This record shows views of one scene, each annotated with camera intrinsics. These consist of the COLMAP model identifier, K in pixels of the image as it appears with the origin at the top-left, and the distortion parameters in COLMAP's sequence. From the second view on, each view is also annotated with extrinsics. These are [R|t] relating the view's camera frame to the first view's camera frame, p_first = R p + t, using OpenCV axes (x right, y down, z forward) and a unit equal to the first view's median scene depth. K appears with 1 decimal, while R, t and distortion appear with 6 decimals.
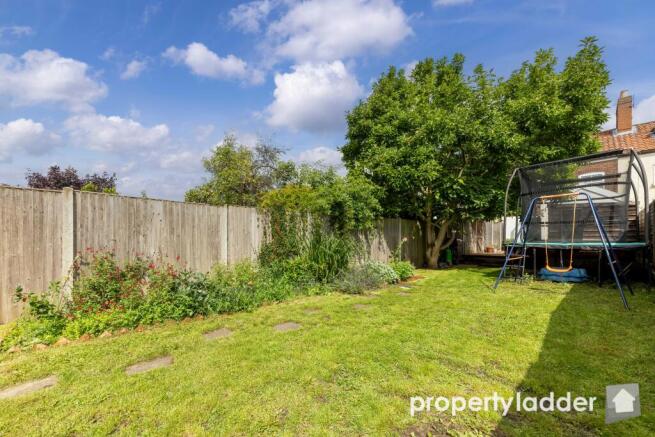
lens RADIAL K [[245.3, 0, 325.5], [0, 245.3, 241.8], [0, 0, 1]] dist [0.013560, -0.000008]
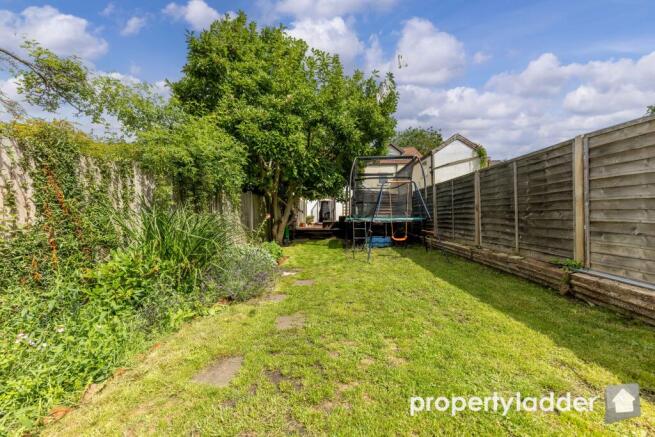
lens RADIAL K [[229.0, 0, 327.5], [0, 229.0, 218.5], [0, 0, 1]] dist [0.012860, -0.000022]
pose [[0.699900, -0.011119, 0.714154, -0.117685], [0.013101, 0.999910, 0.002728, -0.001432], [-0.714121, 0.007446, 0.699983, 0.286885]]
